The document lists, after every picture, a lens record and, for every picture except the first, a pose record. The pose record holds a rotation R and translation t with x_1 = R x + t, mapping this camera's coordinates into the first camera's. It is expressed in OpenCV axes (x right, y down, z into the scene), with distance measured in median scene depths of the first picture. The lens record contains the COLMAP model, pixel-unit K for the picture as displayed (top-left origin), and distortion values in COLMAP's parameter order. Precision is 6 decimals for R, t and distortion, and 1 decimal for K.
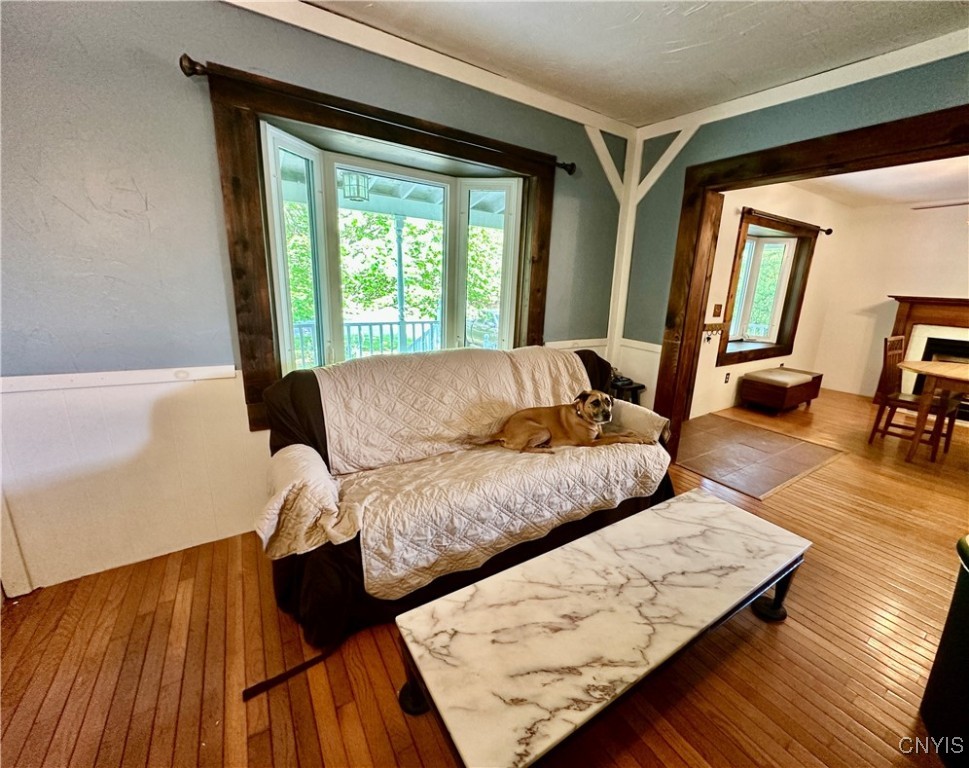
lens RADIAL K [[396.4, 0, 484.5], [0, 396.4, 384.0], [0, 0, 1]] dist [-0.000554, -0.000054]
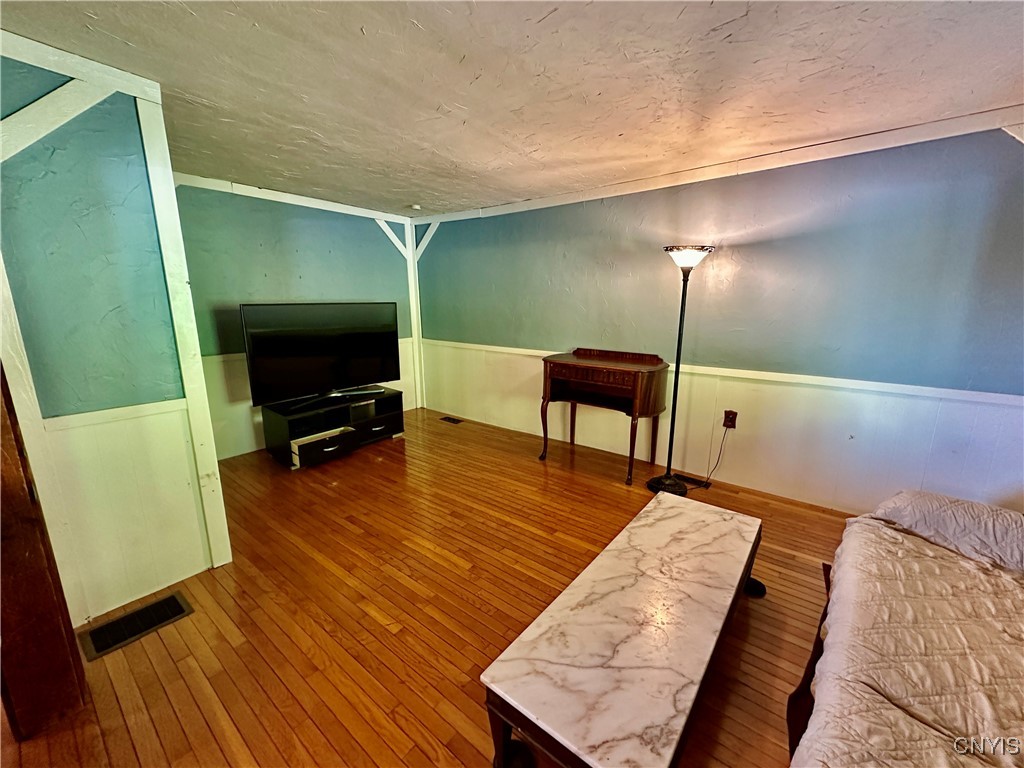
lens RADIAL K [[410.8, 0, 512.0], [0, 410.8, 384.0], [0, 0, 1]] dist [-0.002037, -0.000349]
pose [[-0.937010, 0.033641, -0.347679, 1.323304], [-0.116642, 0.908082, 0.402221, -0.489988], [0.329252, 0.417439, -0.846958, 1.858879]]
